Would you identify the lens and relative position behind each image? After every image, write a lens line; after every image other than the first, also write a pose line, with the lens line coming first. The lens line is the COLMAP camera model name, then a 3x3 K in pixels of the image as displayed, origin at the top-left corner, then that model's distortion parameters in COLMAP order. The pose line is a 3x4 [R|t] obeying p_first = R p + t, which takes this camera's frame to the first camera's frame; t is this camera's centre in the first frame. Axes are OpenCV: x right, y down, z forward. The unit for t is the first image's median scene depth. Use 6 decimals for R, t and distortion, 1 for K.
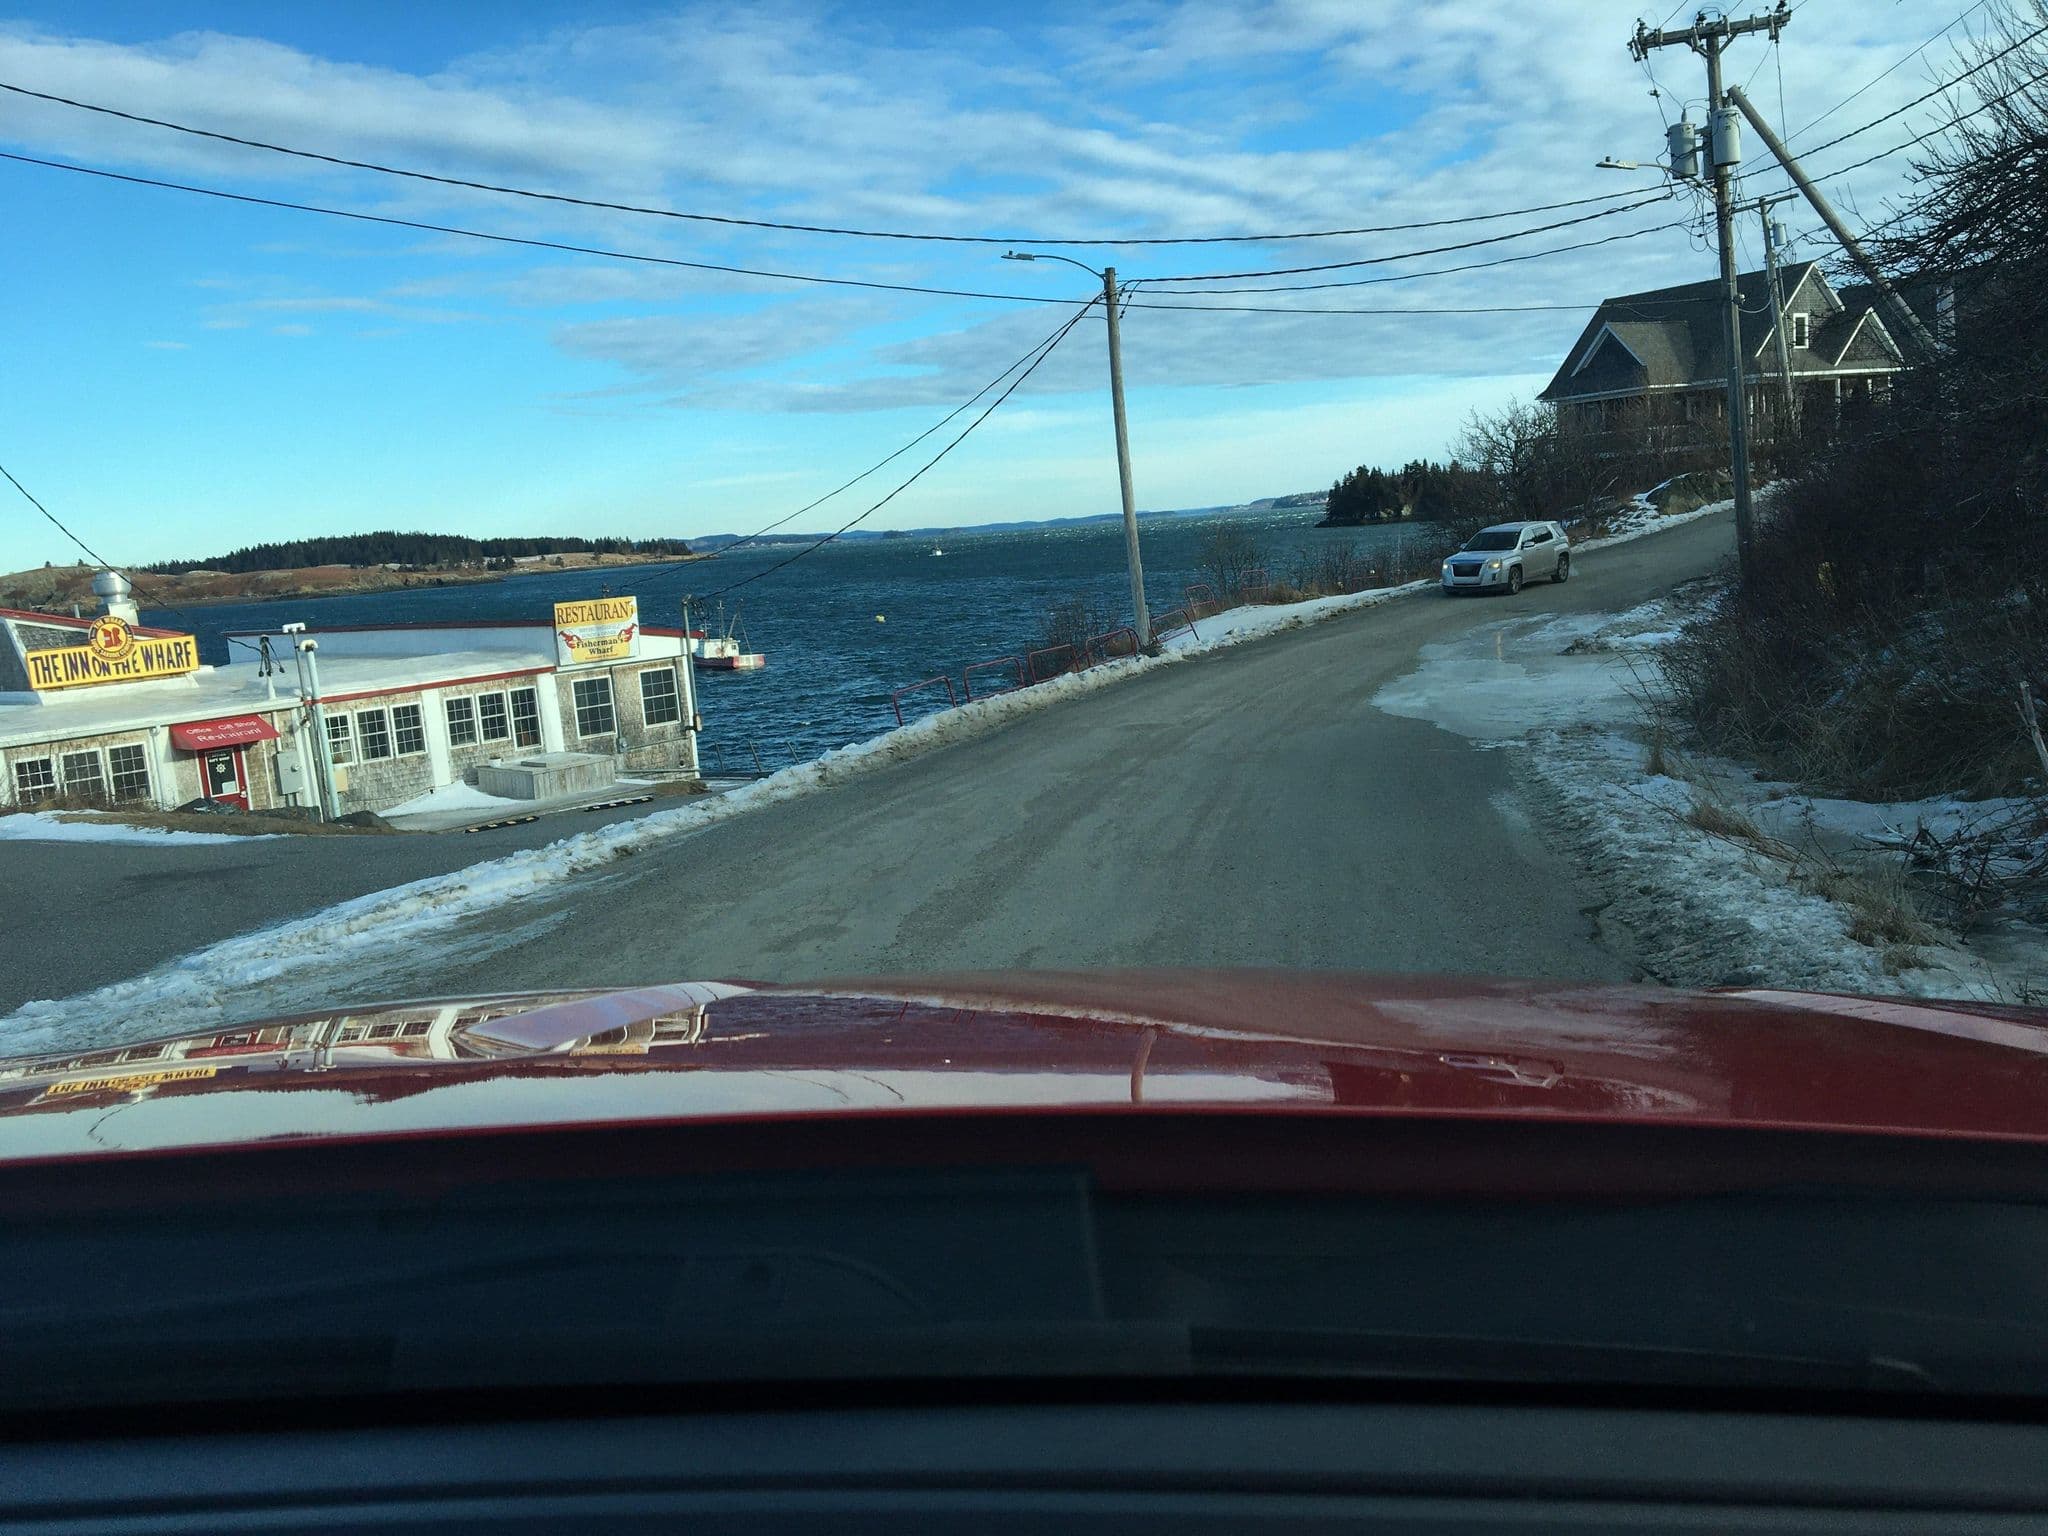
lens RADIAL K [[1684.4, 0, 1024.0], [0, 1684.4, 768.0], [0, 0, 1]] dist [0.004338, -0.006557]
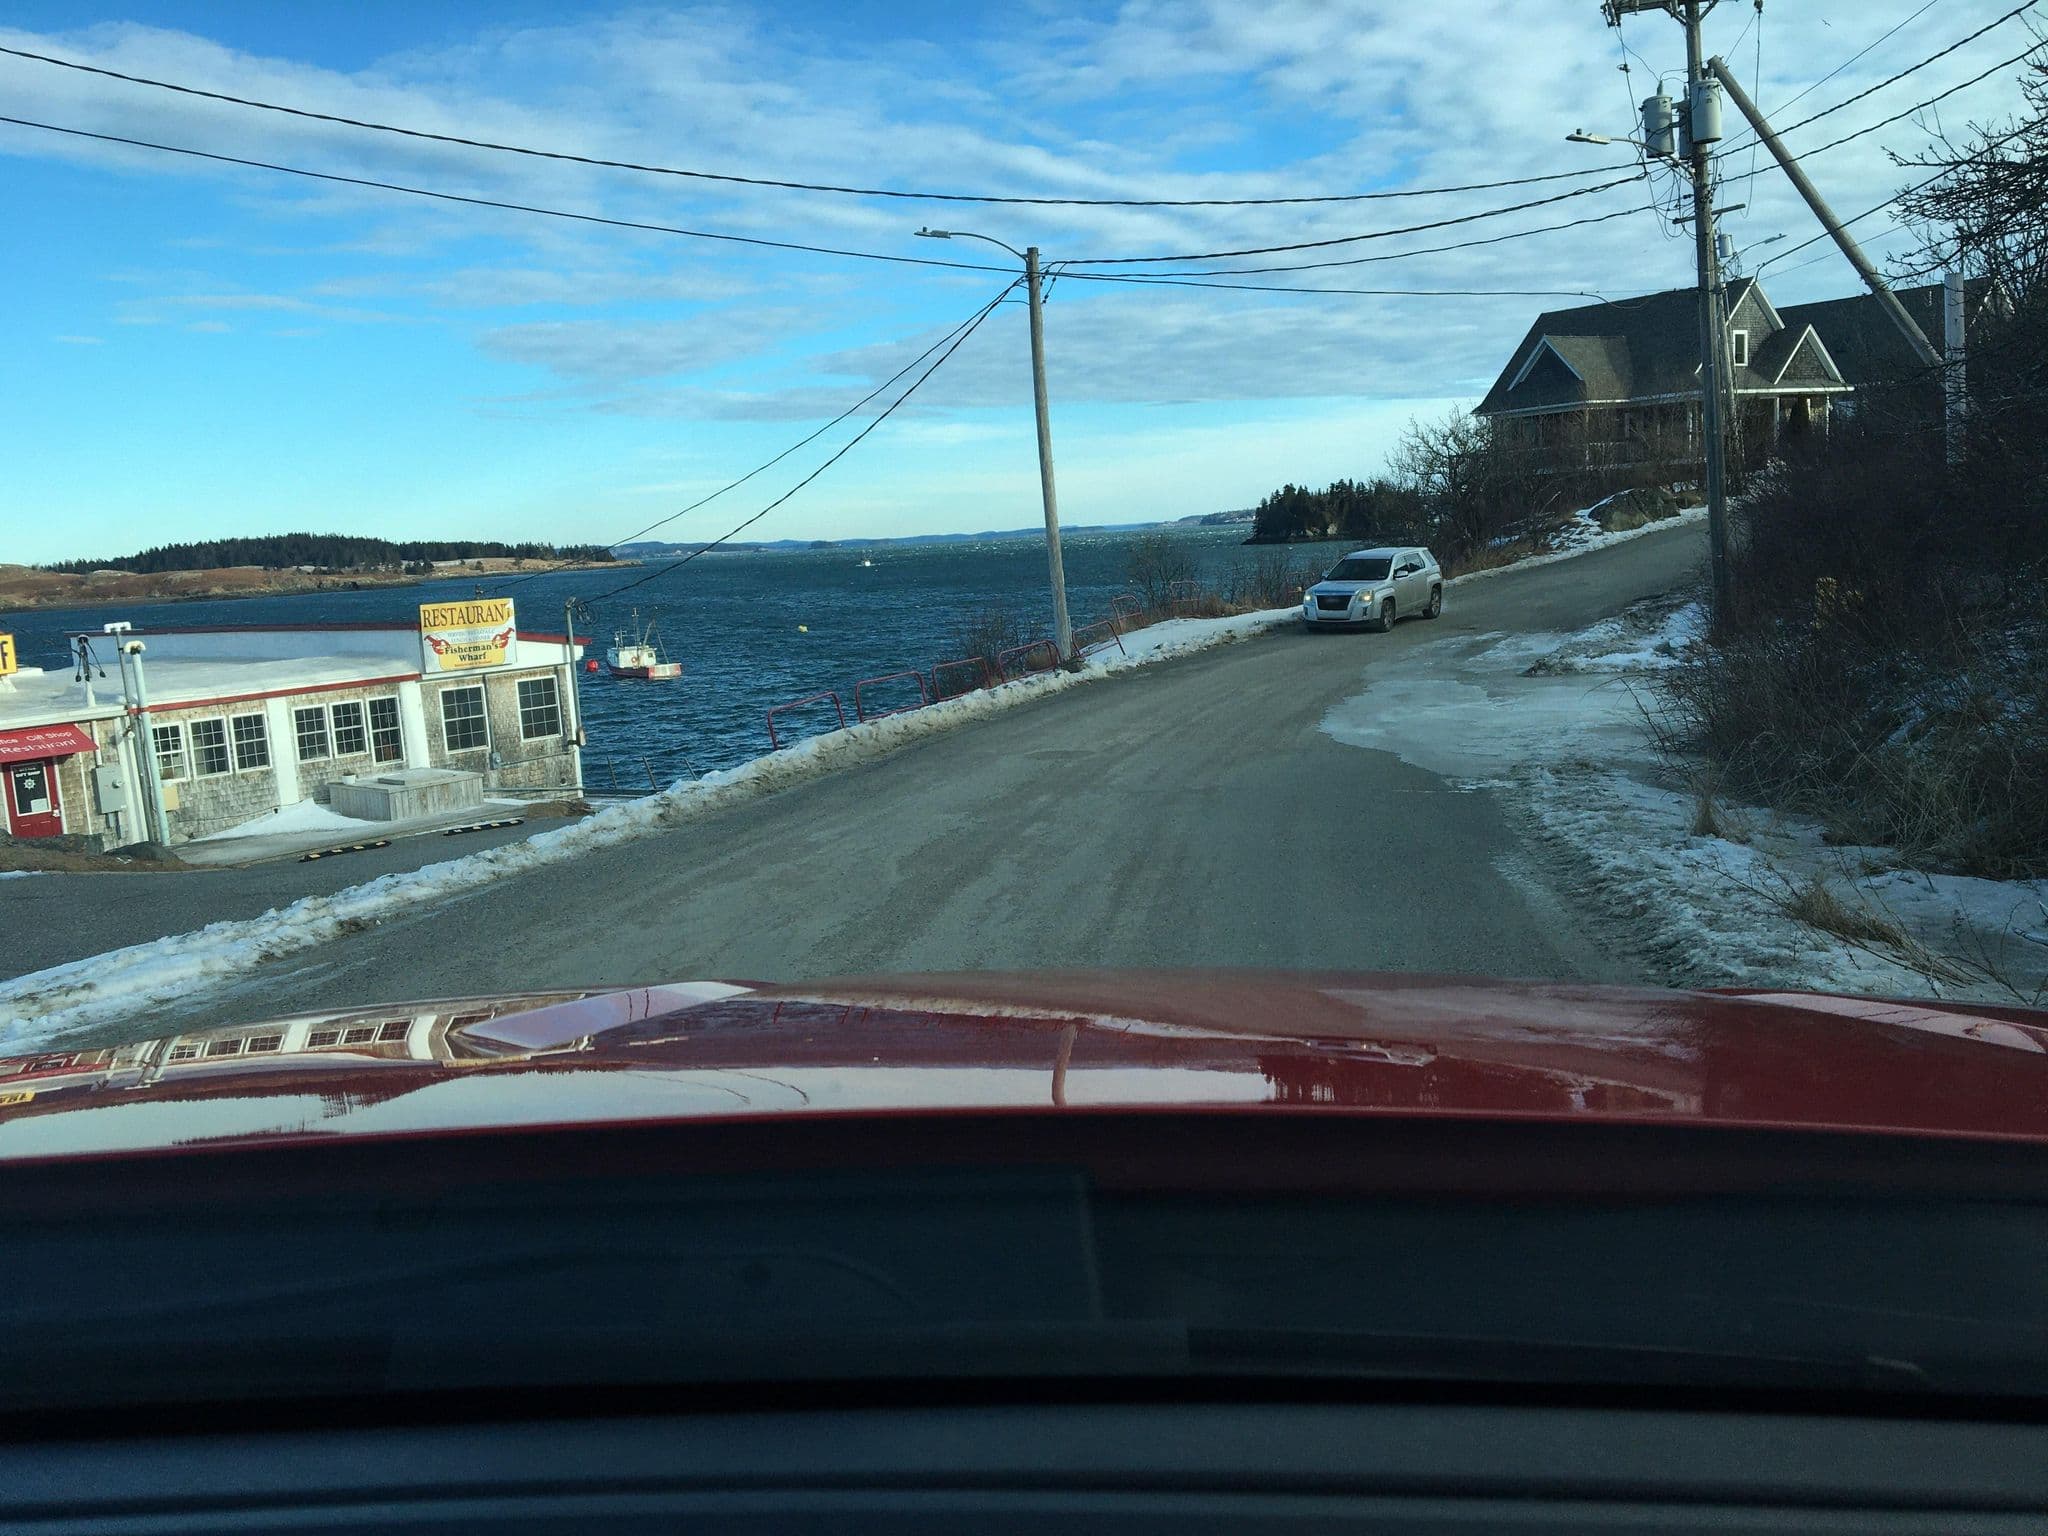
lens RADIAL K [[1484.1, 0, 1024.0], [0, 1484.1, 768.0], [0, 0, 1]] dist [-0.007460, -0.001888]
pose [[0.999338, 0.011048, 0.034657, 0.019772], [-0.011095, 0.999938, 0.001152, -0.013272], [-0.034642, -0.001535, 0.999399, 0.178250]]
